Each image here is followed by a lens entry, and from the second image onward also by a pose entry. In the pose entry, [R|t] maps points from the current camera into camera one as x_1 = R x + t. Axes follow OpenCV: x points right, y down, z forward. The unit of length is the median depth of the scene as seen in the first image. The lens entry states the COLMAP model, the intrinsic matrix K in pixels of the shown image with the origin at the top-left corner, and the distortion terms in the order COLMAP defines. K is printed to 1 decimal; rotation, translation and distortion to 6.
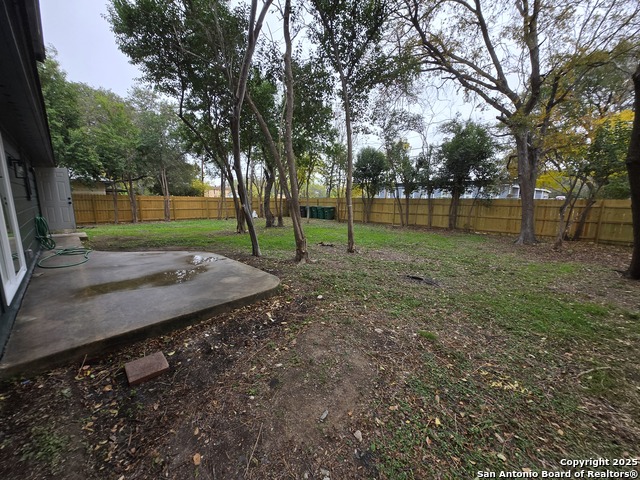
lens RADIAL K [[250.6, 0, 320.7], [0, 250.6, 239.6], [0, 0, 1]] dist [0.003553, -0.001249]
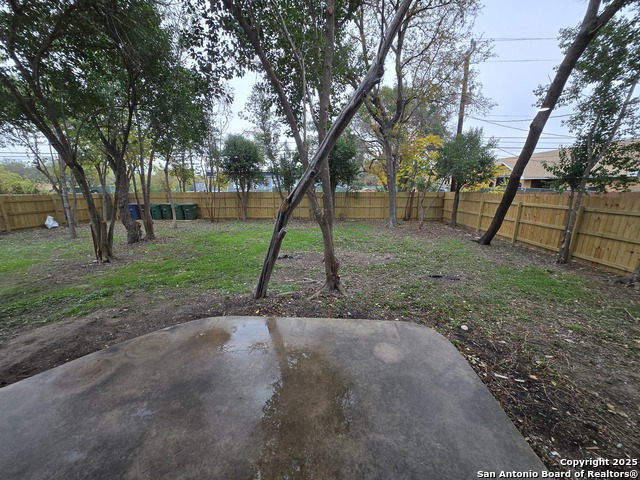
lens RADIAL K [[250.6, 0, 323.5], [0, 250.6, 237.4], [0, 0, 1]] dist [0.003553, -0.001249]
pose [[0.752183, -0.138281, 0.644282, -0.199847], [0.113031, 0.990318, 0.080590, -0.047323], [-0.649188, 0.012206, 0.760530, 0.142659]]
